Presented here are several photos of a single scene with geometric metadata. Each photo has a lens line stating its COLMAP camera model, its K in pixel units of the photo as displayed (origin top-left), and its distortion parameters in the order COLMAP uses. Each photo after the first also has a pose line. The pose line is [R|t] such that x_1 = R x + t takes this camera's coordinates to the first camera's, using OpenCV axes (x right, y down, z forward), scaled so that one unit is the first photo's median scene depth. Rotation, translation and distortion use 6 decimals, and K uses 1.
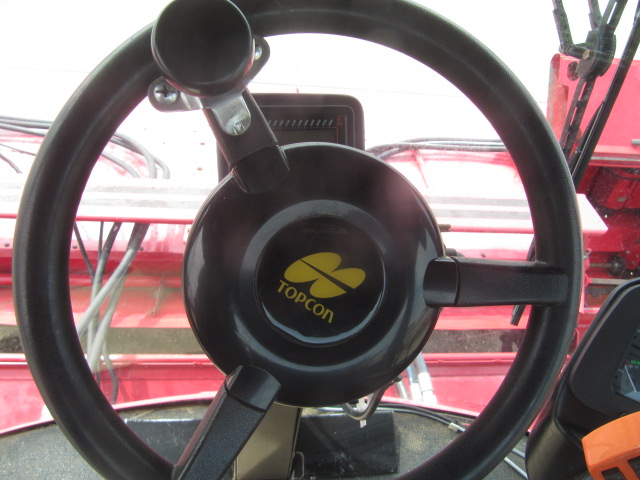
lens RADIAL K [[525.3, 0, 320.0], [0, 525.3, 240.0], [0, 0, 1]] dist [-0.049816, 0.018458]
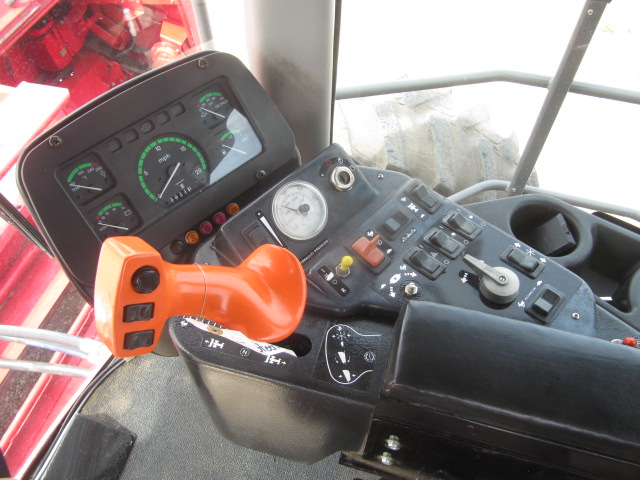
lens RADIAL K [[525.3, 0, 320.0], [0, 525.3, 240.0], [0, 0, 1]] dist [-0.049816, 0.018458]
pose [[0.367780, -0.823323, 0.432293, 0.158102], [0.705523, 0.549889, 0.447056, 0.062908], [-0.605784, 0.140574, 0.783112, 0.005922]]
